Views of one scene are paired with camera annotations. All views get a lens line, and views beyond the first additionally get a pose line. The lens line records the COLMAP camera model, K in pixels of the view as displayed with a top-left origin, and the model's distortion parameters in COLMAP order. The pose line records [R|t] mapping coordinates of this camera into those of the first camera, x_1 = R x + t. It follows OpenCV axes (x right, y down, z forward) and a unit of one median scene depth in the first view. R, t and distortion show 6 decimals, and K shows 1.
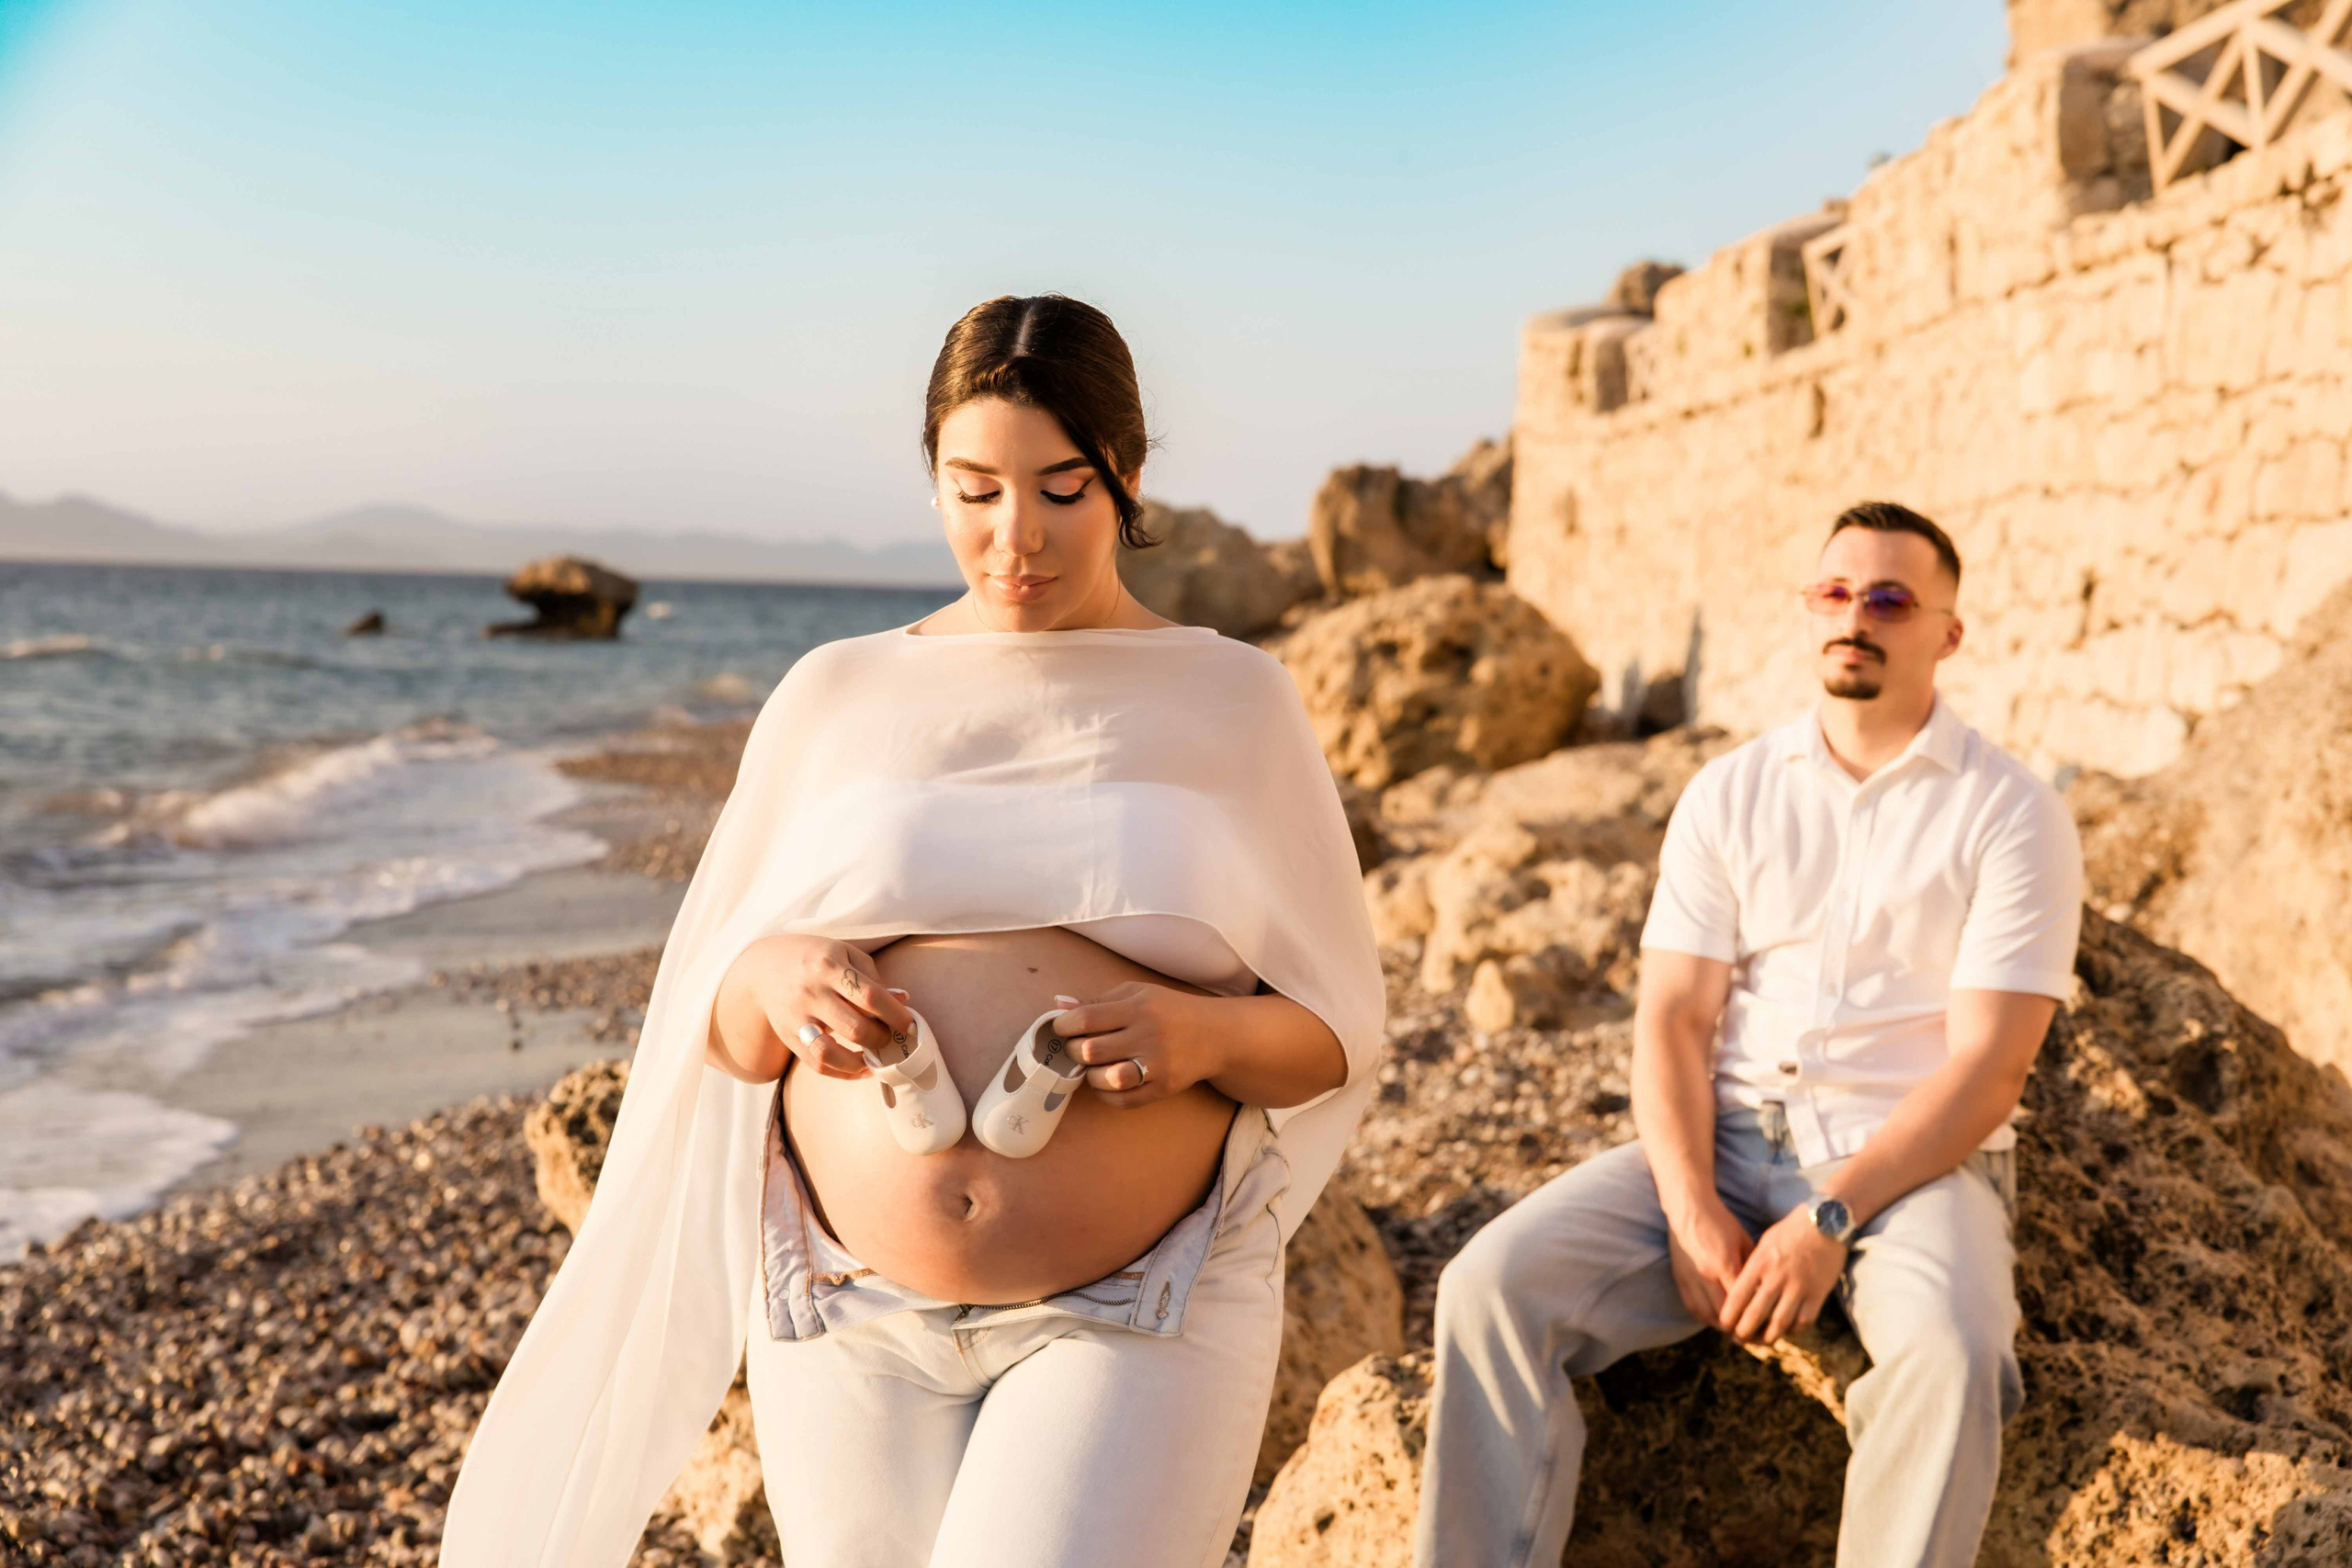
lens RADIAL K [[3429.4, 0, 1176.0], [0, 3429.4, 784.0], [0, 0, 1]] dist [-0.011746, 0.030073]
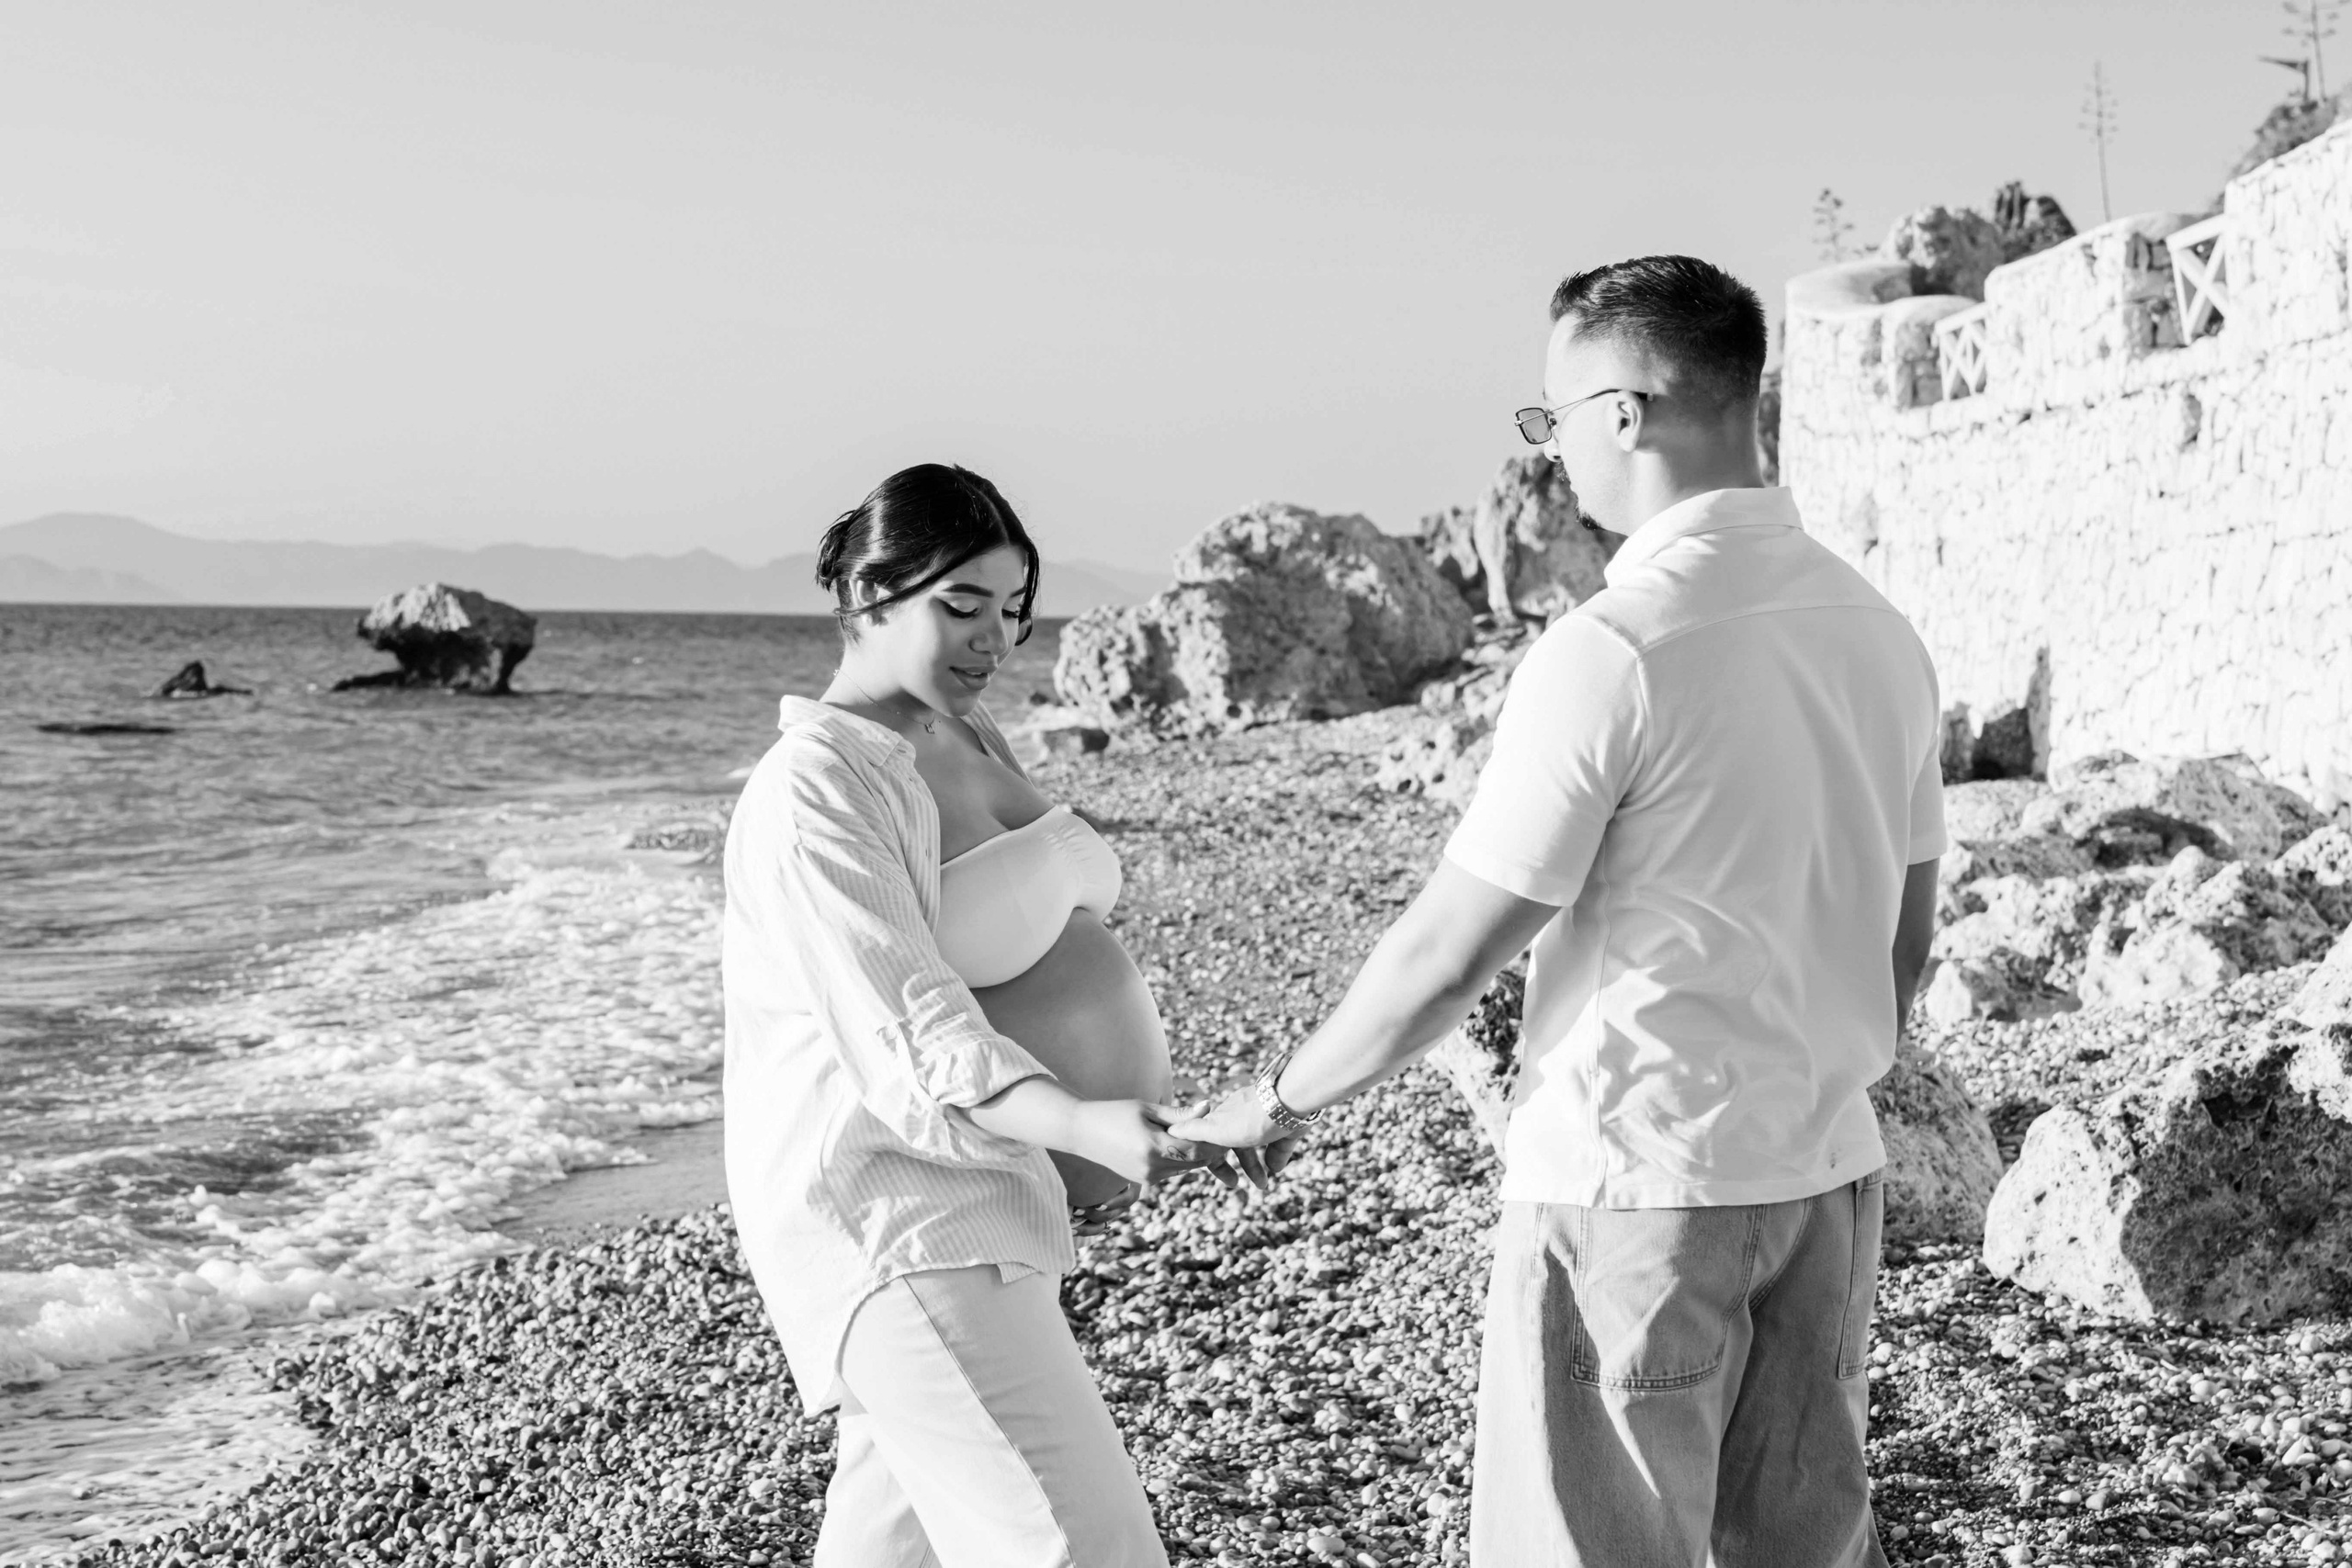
lens RADIAL K [[5062.4, 0, 1176.0], [0, 5062.4, 784.0], [0, 0, 1]] dist [0.113672, -0.465300]
pose [[0.999866, -0.013914, 0.008642, -0.158134], [0.014109, 0.999638, -0.022918, 0.026933], [-0.008320, 0.023037, 0.999700, -0.584553]]
